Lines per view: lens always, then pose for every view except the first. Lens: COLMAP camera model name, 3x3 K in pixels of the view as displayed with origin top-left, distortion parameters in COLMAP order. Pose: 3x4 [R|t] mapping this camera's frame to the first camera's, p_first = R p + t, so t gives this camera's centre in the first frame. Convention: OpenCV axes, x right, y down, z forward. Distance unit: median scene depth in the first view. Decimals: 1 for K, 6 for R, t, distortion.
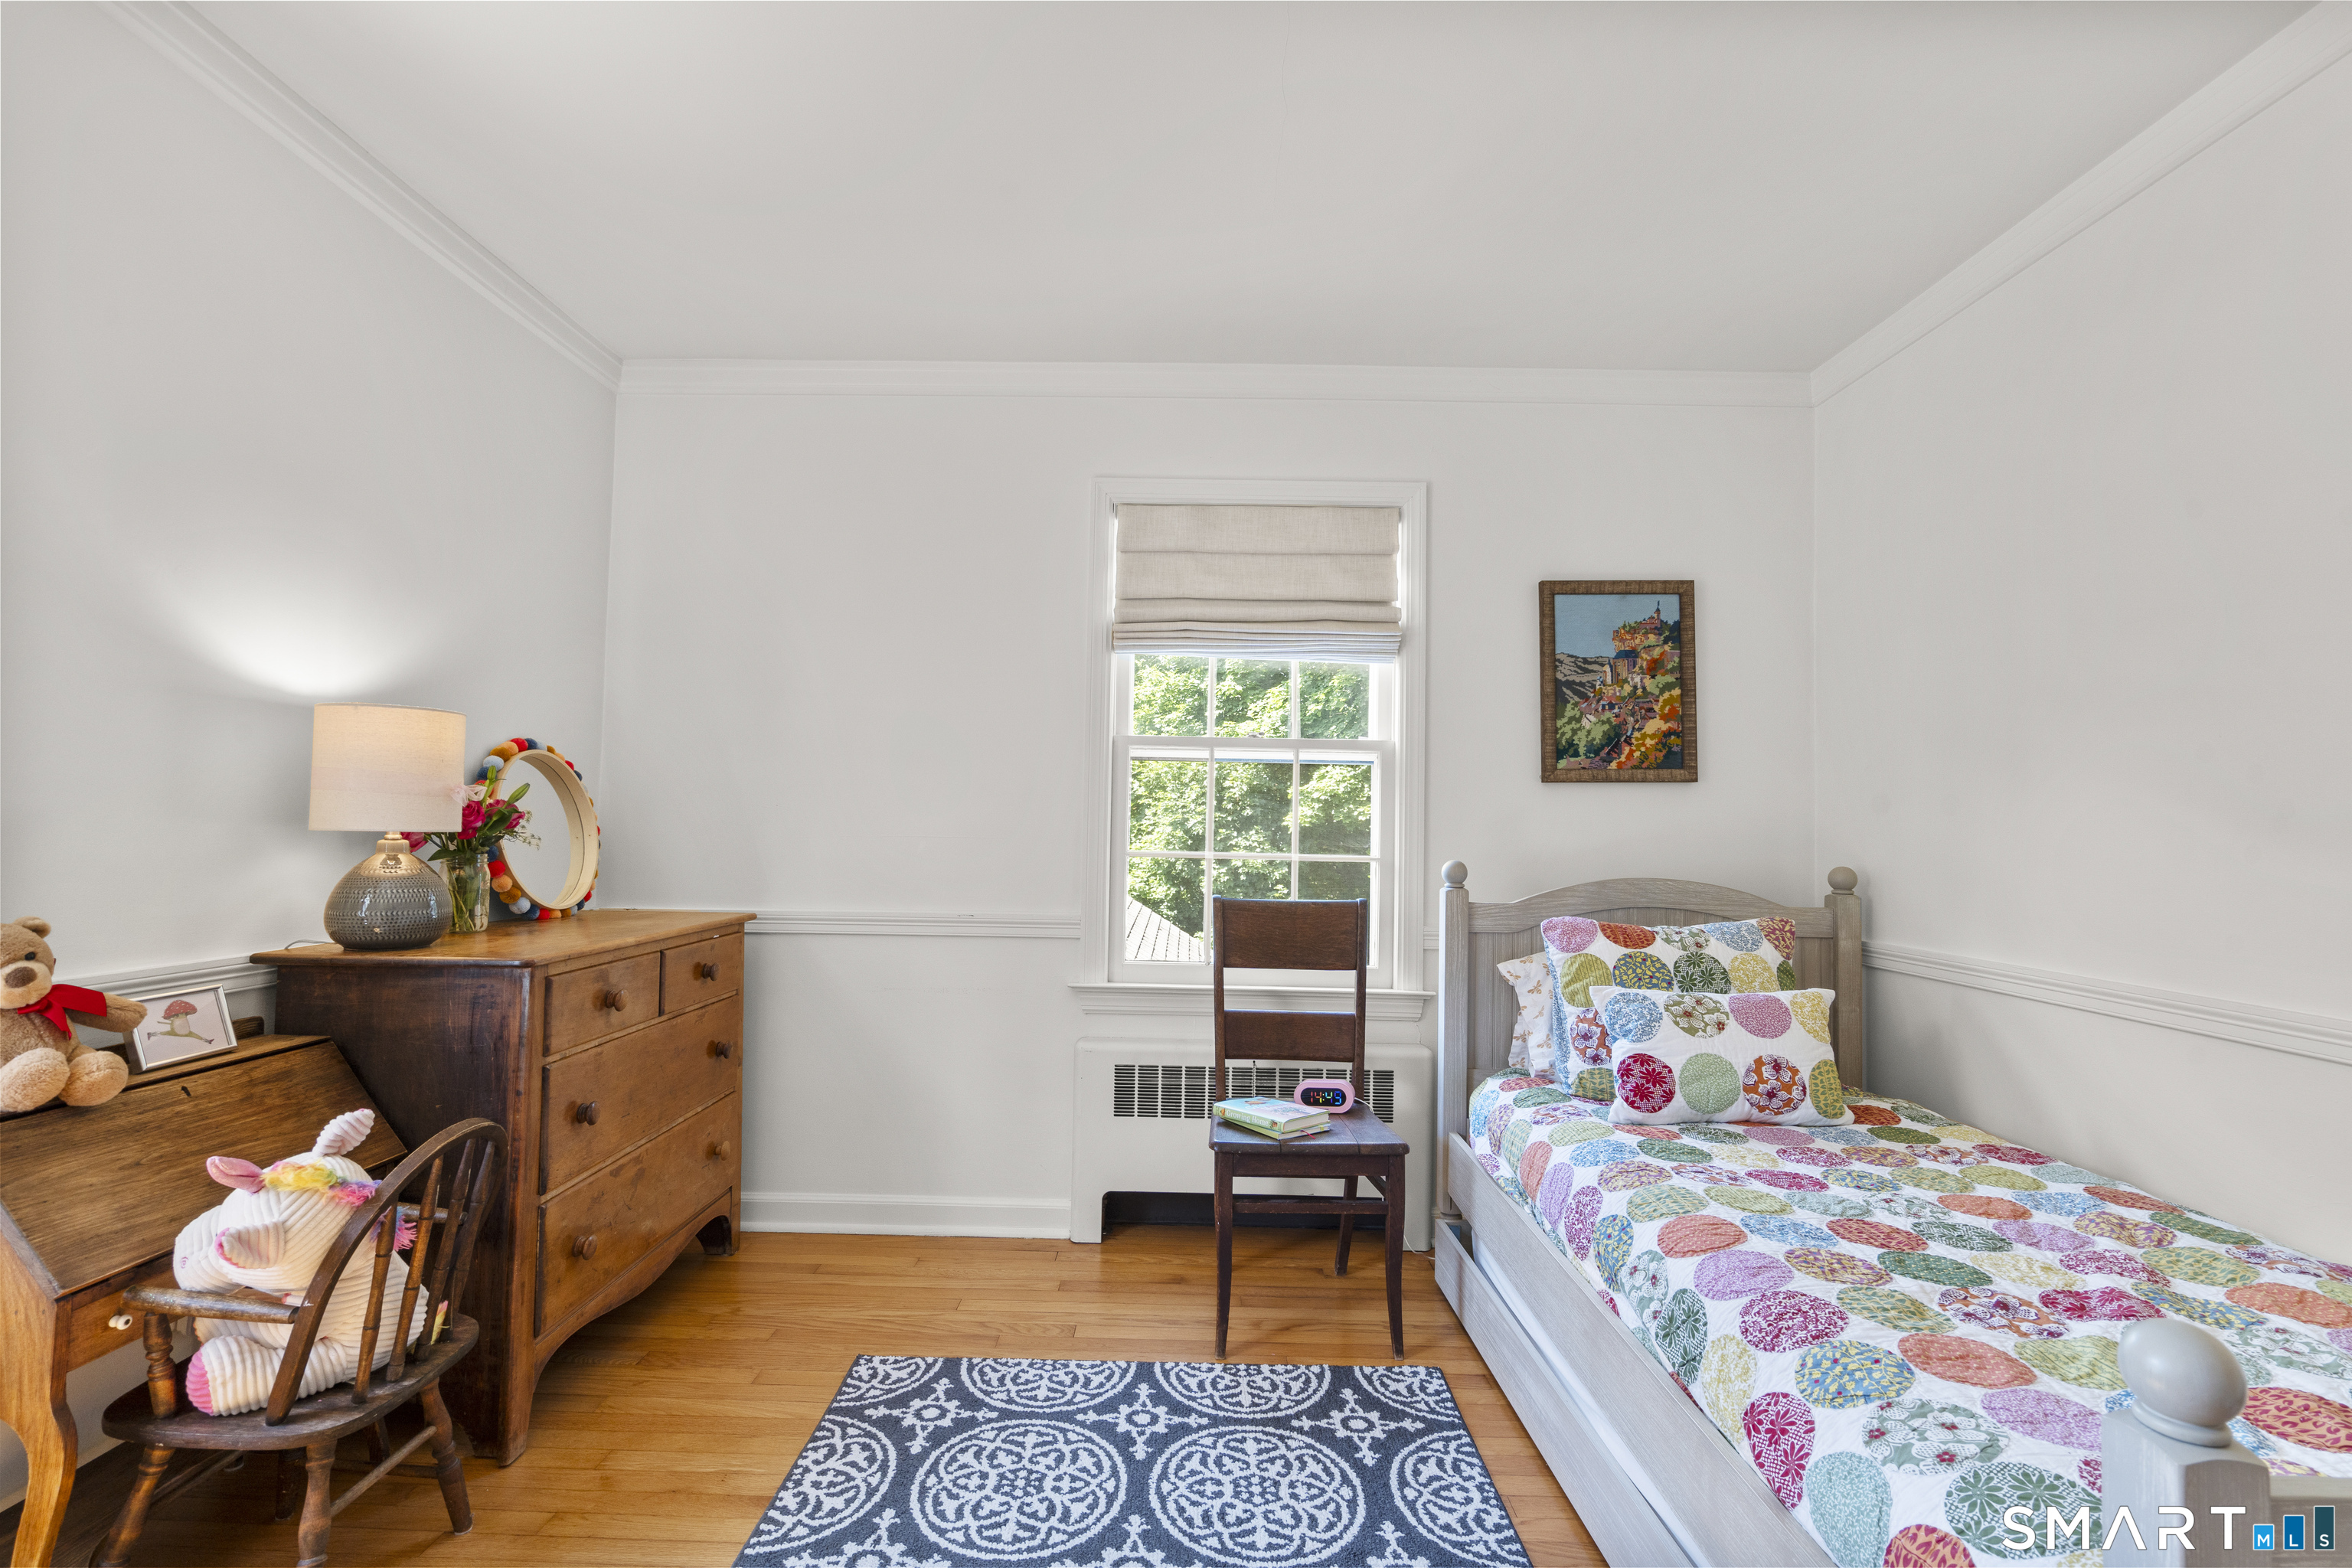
lens RADIAL K [[1061.1, 0, 1181.9], [0, 1061.1, 787.6], [0, 0, 1]] dist [-0.007553, 0.002690]
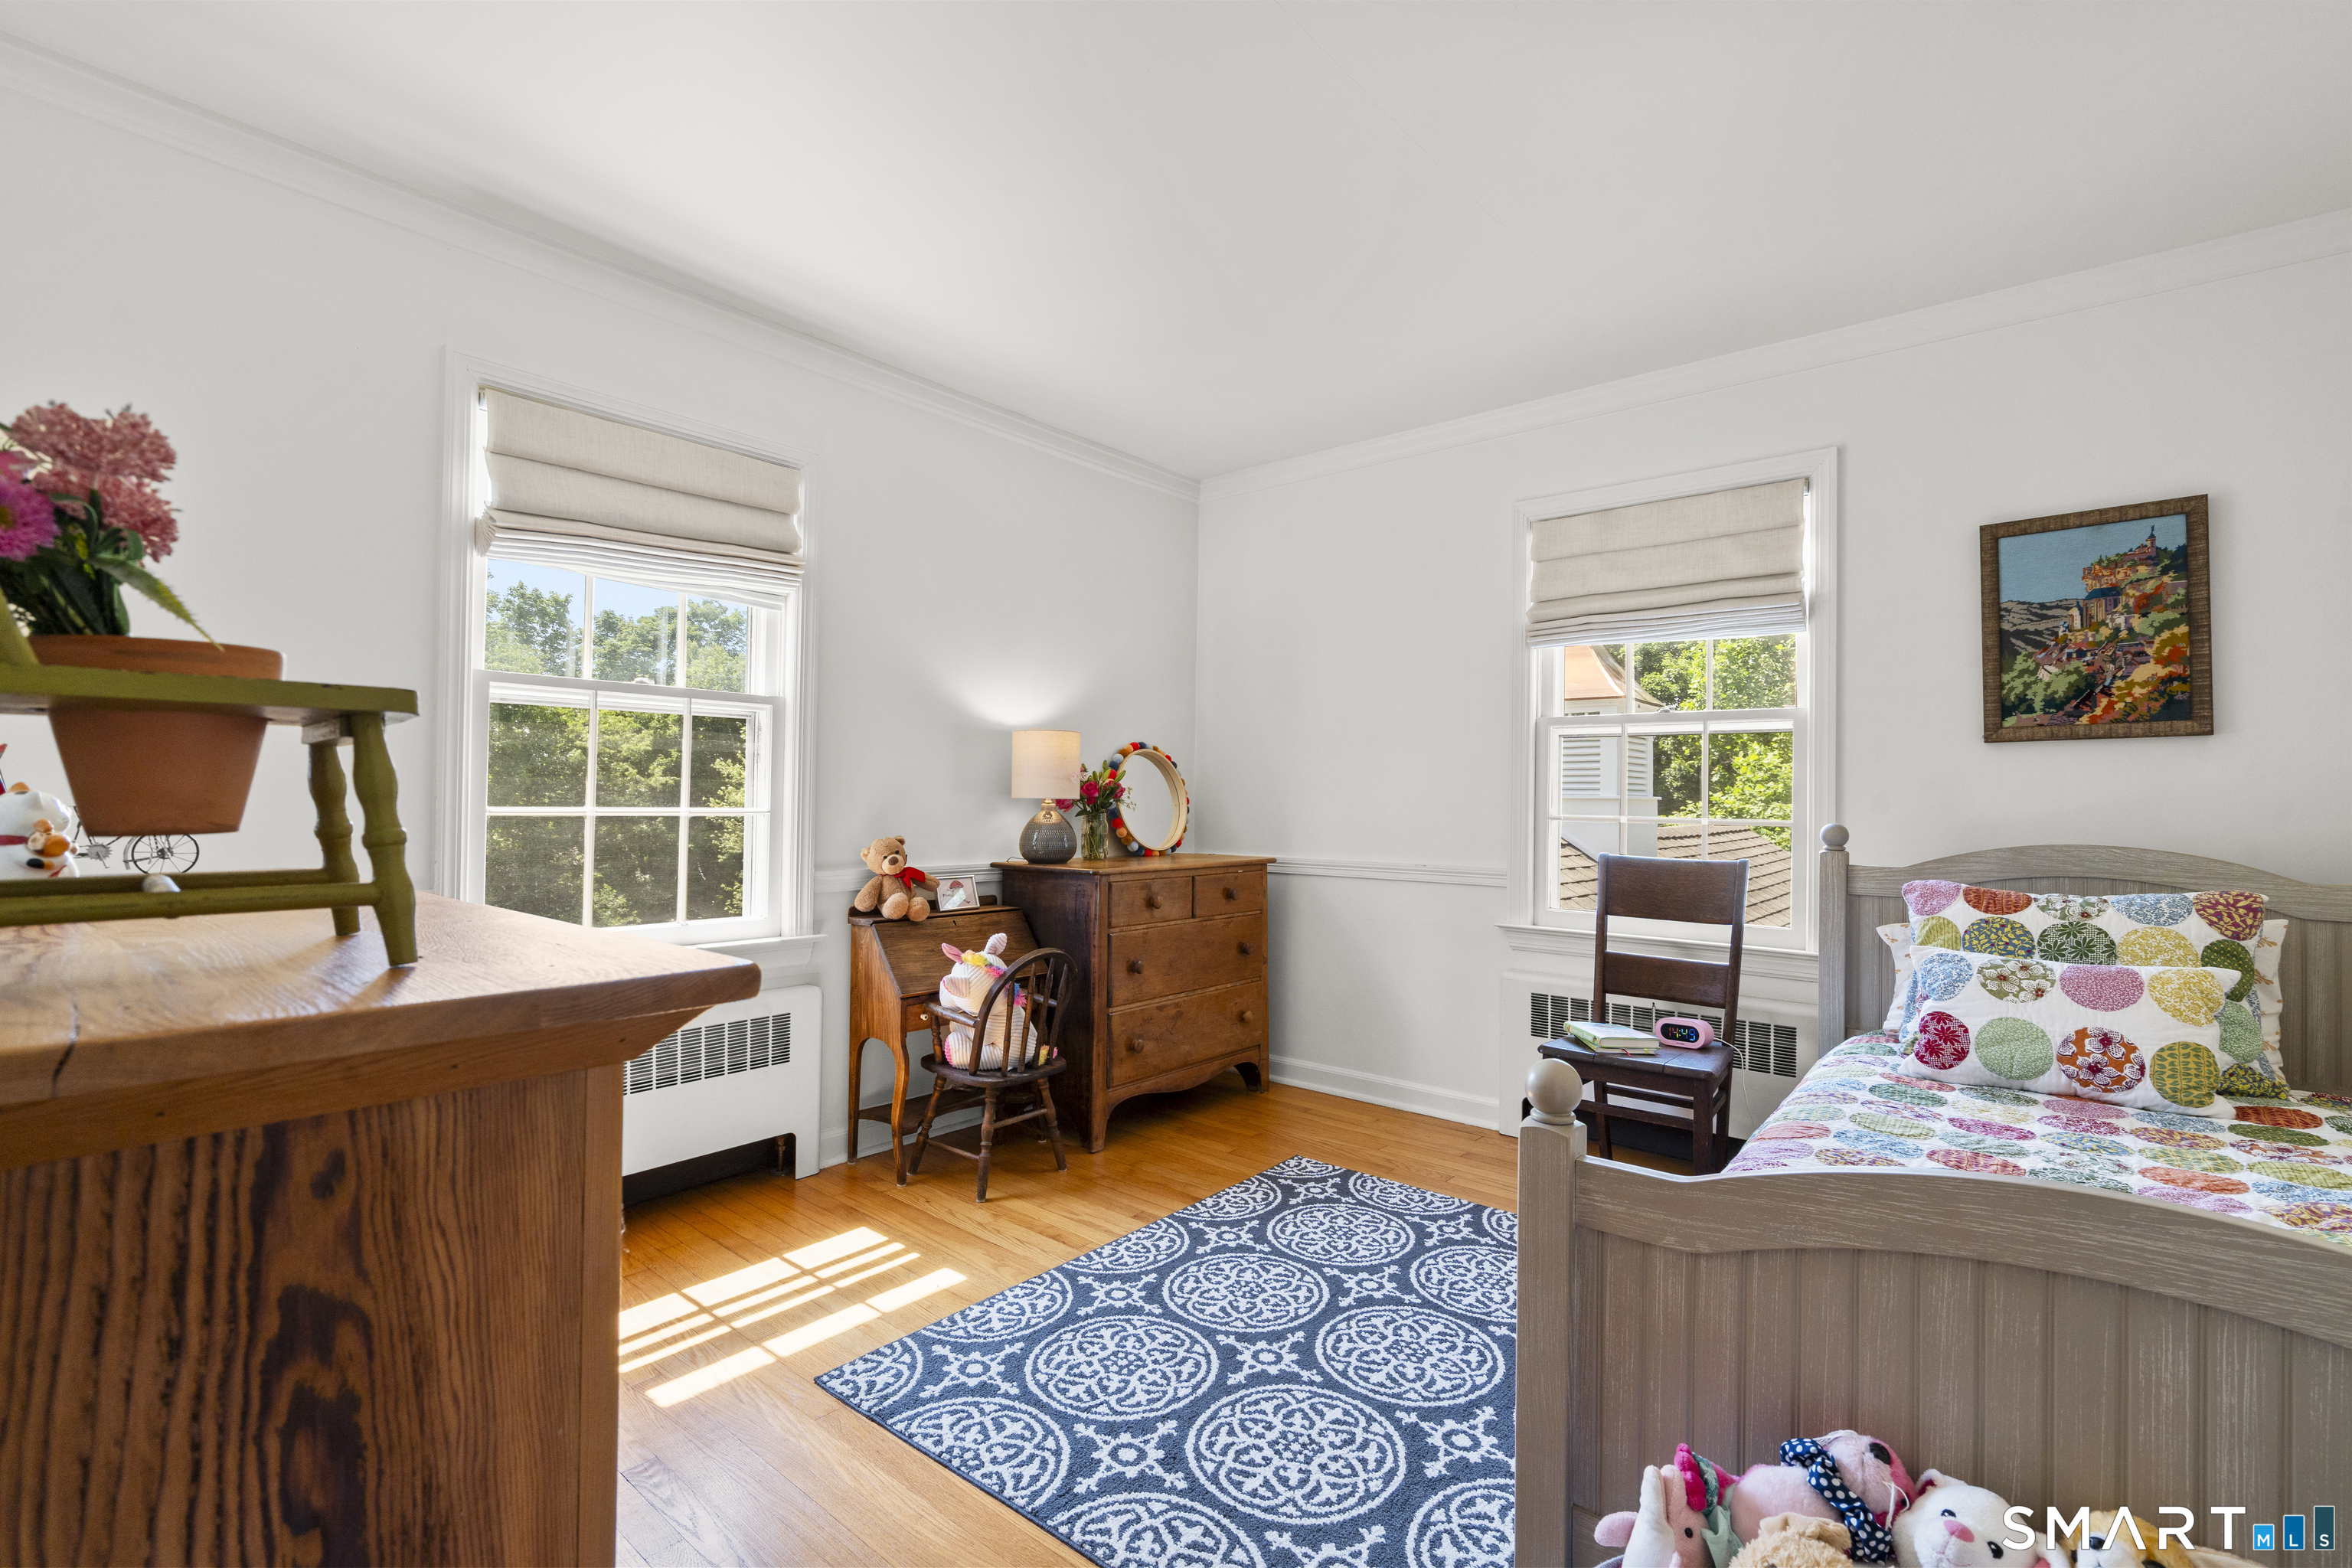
lens RADIAL K [[1061.1, 0, 1163.3], [0, 1061.1, 786.1], [0, 0, 1]] dist [-0.007553, 0.002690]
pose [[0.767178, -0.015086, -0.641257, 0.468073], [0.025631, 0.999646, 0.007147, 0.009929], [0.640922, -0.021919, 0.767293, -0.216510]]
